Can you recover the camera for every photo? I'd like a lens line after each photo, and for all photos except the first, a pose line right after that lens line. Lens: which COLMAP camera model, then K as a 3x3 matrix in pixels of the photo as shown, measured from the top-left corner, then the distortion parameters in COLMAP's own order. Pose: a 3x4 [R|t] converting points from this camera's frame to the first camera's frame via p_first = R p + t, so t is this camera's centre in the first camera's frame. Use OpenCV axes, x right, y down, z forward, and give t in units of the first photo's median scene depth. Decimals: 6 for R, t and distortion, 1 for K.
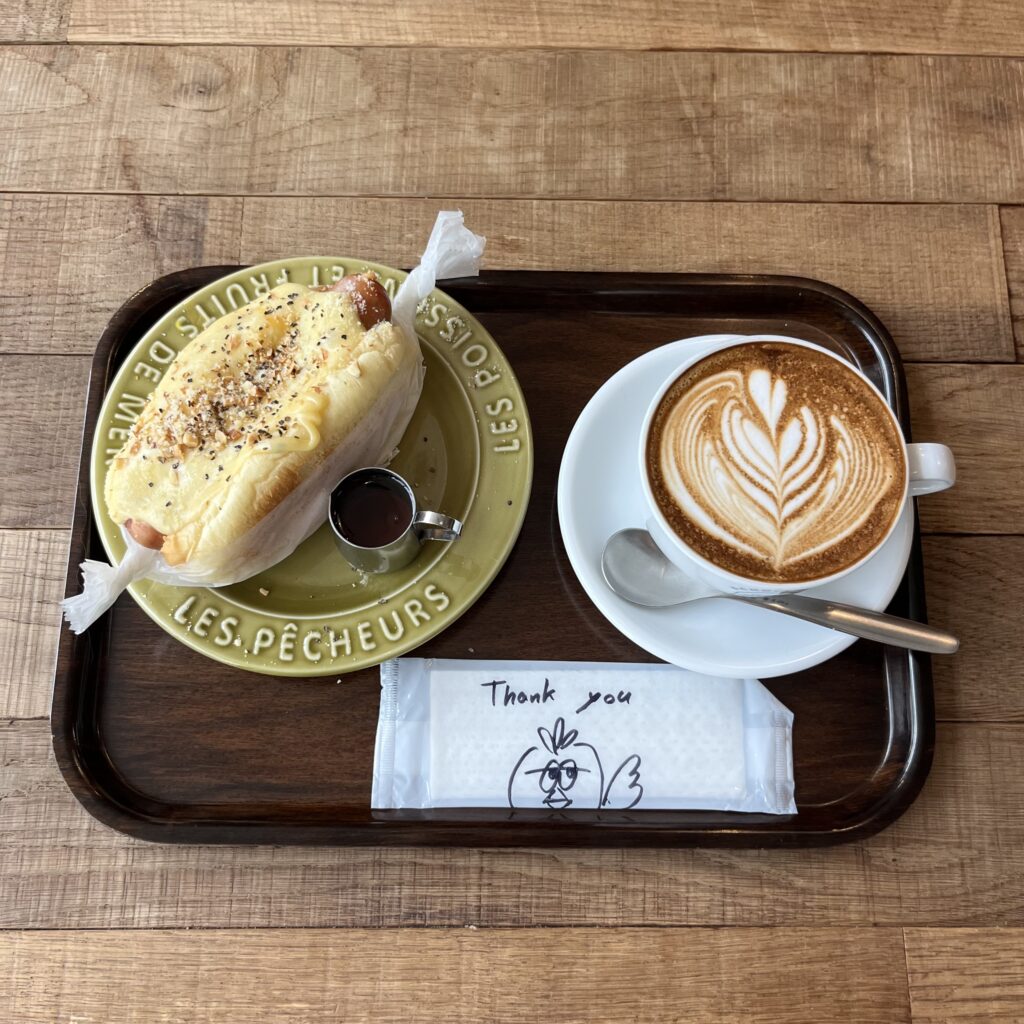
lens RADIAL K [[1021.3, 0, 512.0], [0, 1021.3, 512.0], [0, 0, 1]] dist [0.064298, -0.024957]
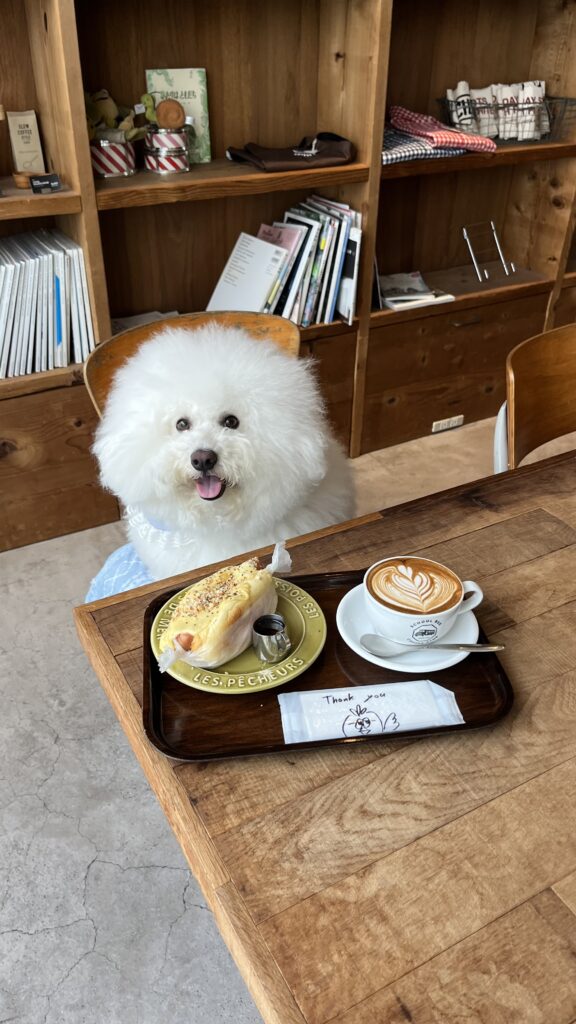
lens RADIAL K [[778.3, 0, 259.4], [0, 778.3, 515.6], [0, 0, 1]] dist [0.049950, -0.000048]
pose [[0.991272, -0.096346, 0.089987, -0.301369], [0.131796, 0.740544, -0.658957, 1.048839], [-0.003152, 0.665066, 0.746778, -0.636651]]
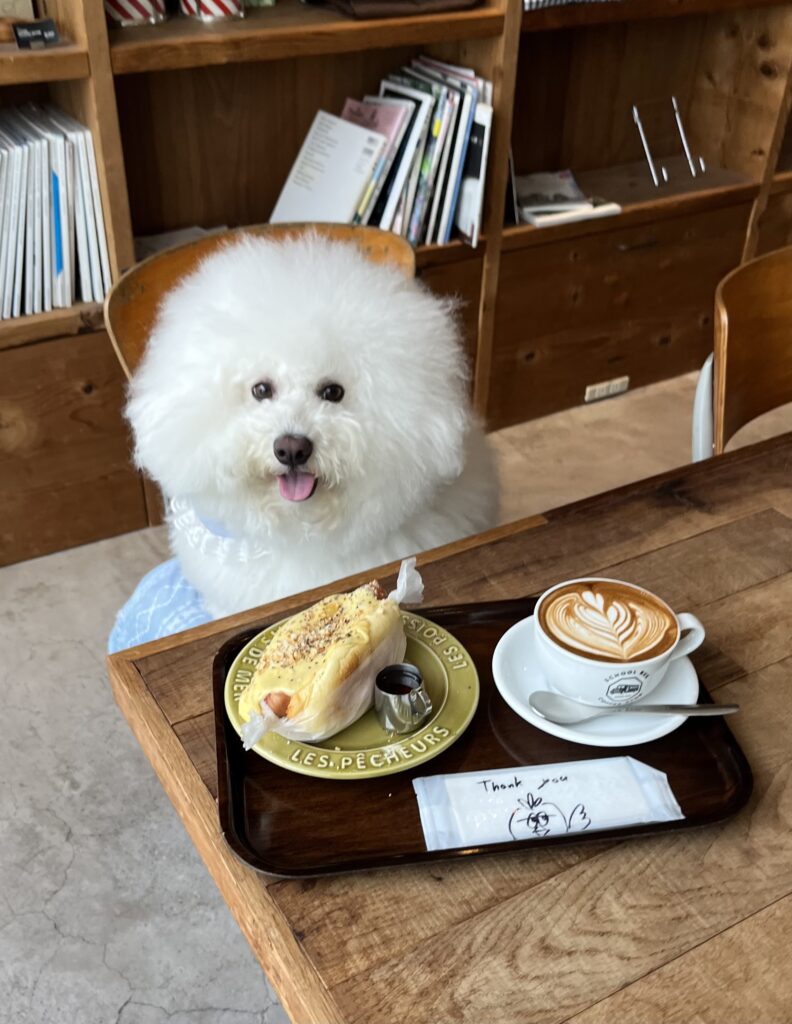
lens RADIAL K [[1073.8, 0, 355.8], [0, 1073.8, 575.3], [0, 0, 1]] dist [0.063308, -0.035383]
pose [[0.988307, -0.105941, 0.109660, -0.383181], [0.151221, 0.773072, -0.616030, 0.964537], [-0.019512, 0.625409, 0.780053, -0.558066]]
